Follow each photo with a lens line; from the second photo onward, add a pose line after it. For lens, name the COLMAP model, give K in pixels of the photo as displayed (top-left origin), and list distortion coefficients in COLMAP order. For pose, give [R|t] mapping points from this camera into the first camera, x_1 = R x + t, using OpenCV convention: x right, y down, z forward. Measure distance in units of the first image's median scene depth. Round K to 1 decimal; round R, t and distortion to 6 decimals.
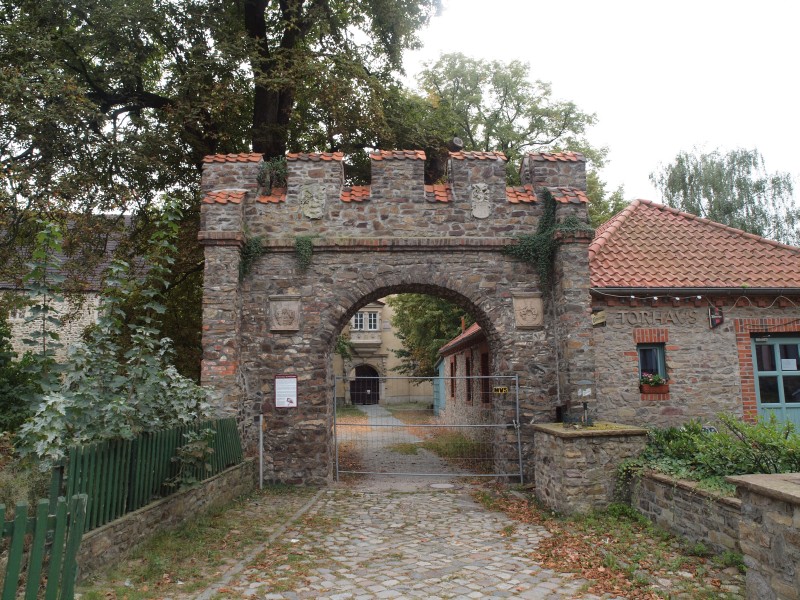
lens RADIAL K [[559.8, 0, 399.5], [0, 559.8, 299.4], [0, 0, 1]] dist [-0.001089, -0.000194]
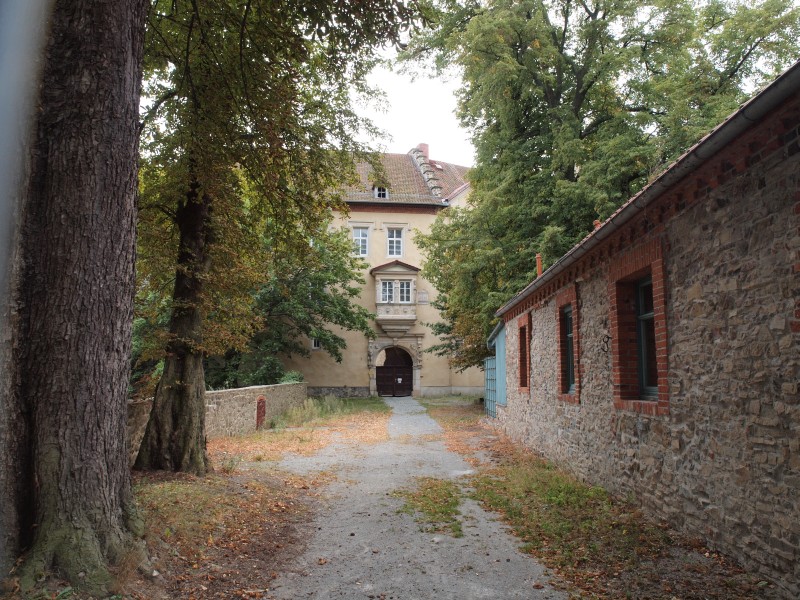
lens RADIAL K [[559.8, 0, 399.5], [0, 559.8, 301.3], [0, 0, 1]] dist [-0.001089, -0.000194]
pose [[0.996880, 0.005573, -0.078738, 0.007092], [-0.004225, 0.999842, 0.017272, 0.042308], [0.078822, -0.016885, 0.996746, 0.229188]]
